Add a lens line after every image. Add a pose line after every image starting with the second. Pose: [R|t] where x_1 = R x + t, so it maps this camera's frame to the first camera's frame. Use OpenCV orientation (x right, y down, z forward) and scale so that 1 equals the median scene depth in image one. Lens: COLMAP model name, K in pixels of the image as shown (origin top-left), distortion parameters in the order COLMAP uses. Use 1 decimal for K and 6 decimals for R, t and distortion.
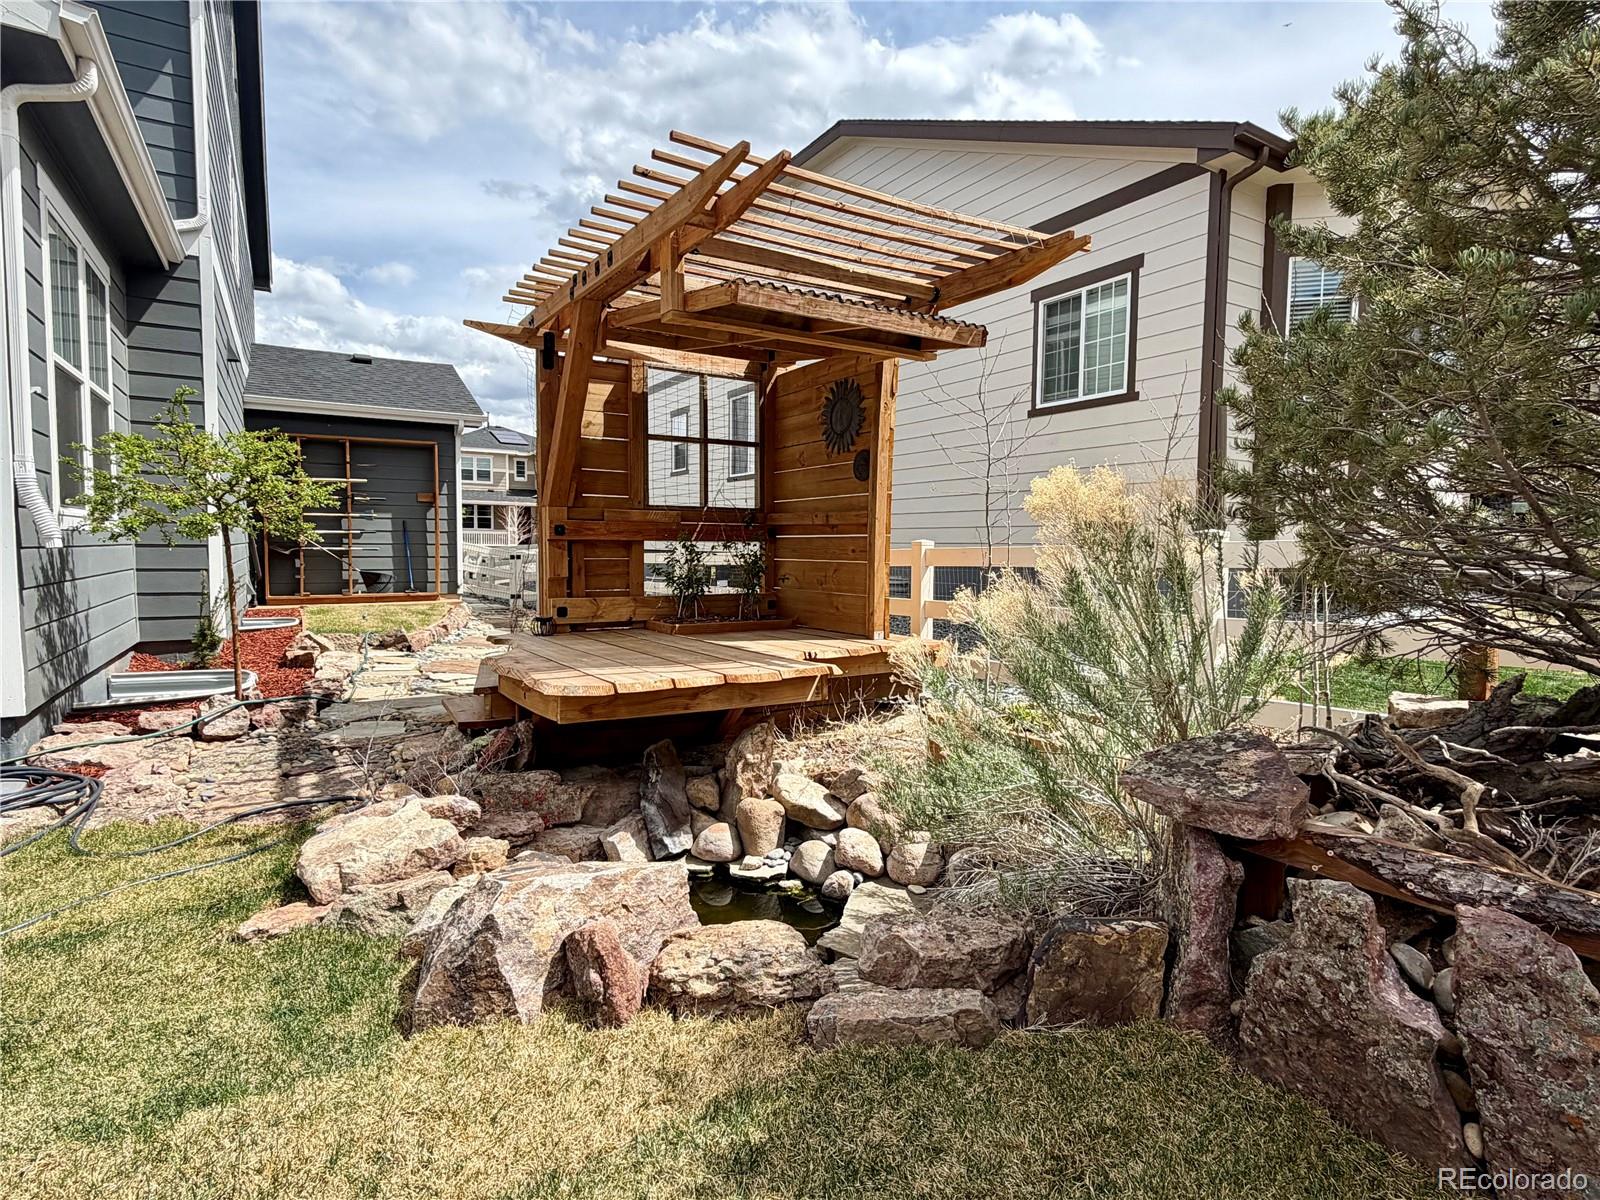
lens RADIAL K [[836.7, 0, 798.4], [0, 836.7, 602.6], [0, 0, 1]] dist [0.000344, 0.000004]
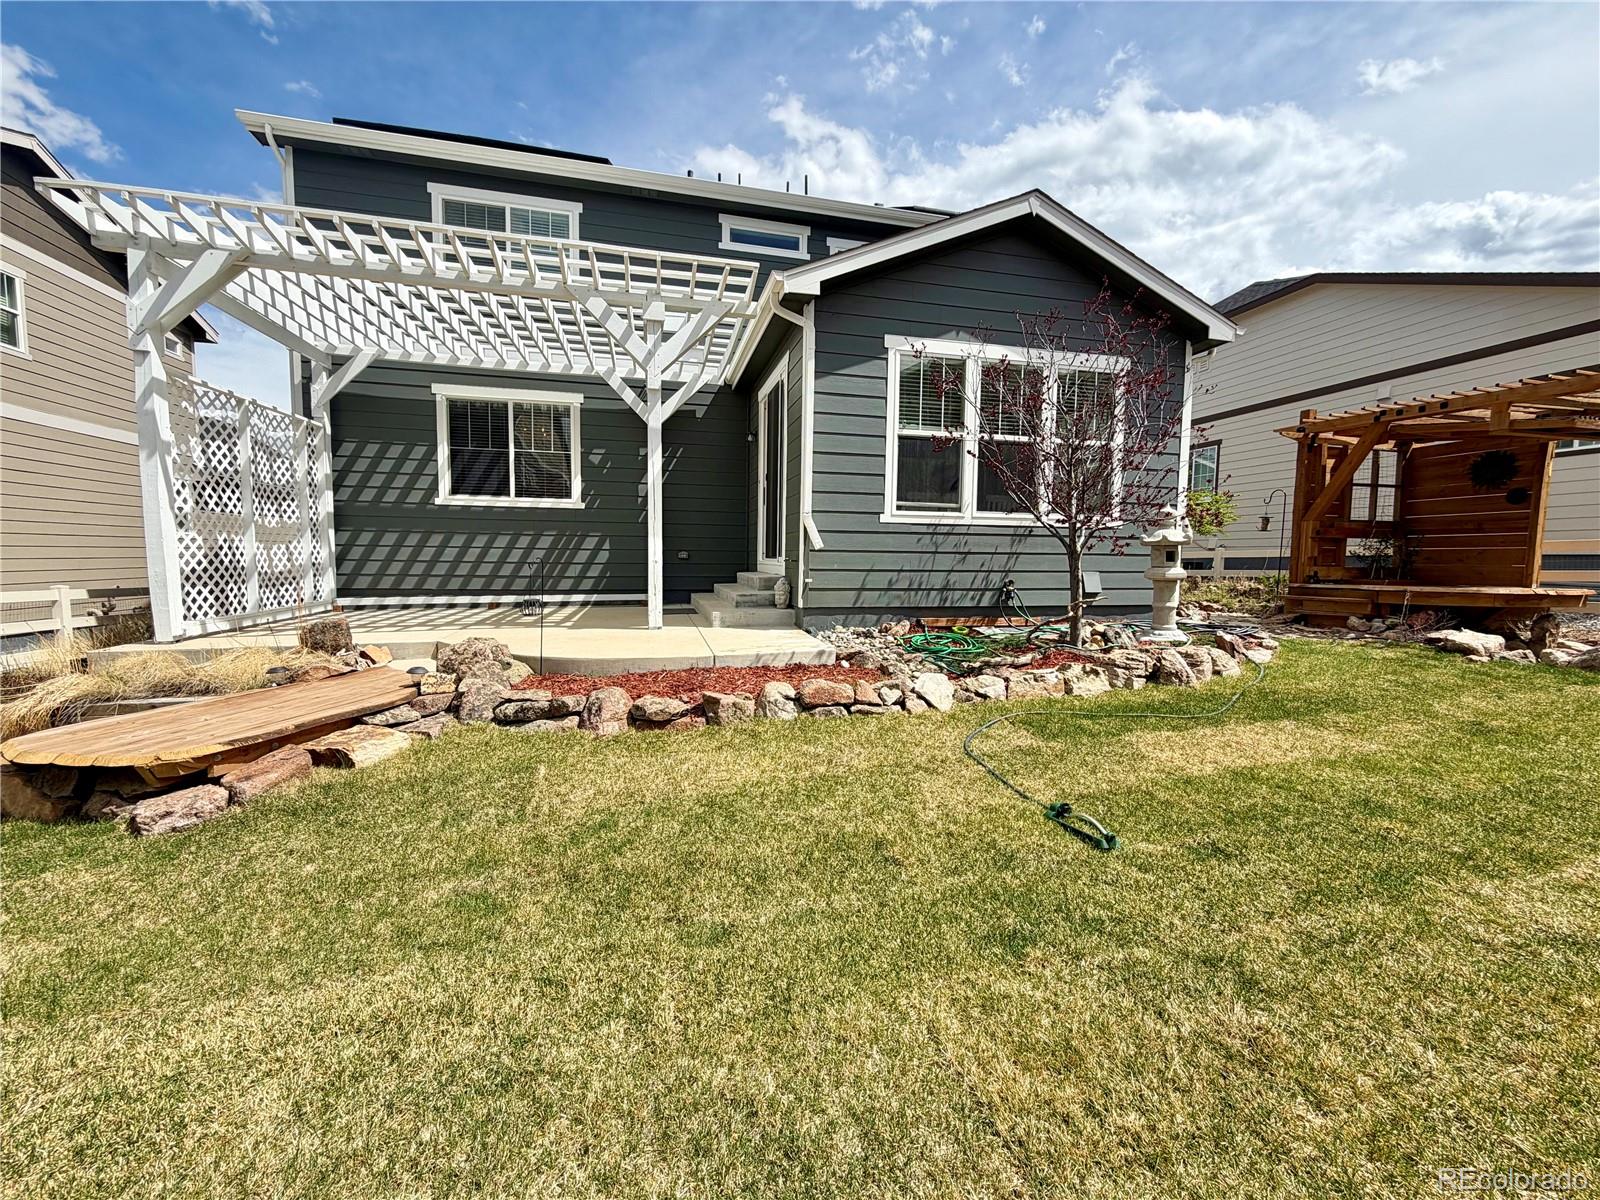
lens RADIAL K [[630.4, 0, 803.9], [0, 630.4, 603.8], [0, 0, 1]] dist [-0.000013, -0.000240]
pose [[0.957307, 0.023945, -0.288079, -0.955674], [-0.020552, 0.999679, 0.014798, 0.080464], [0.288341, -0.008246, 0.957492, -0.751172]]
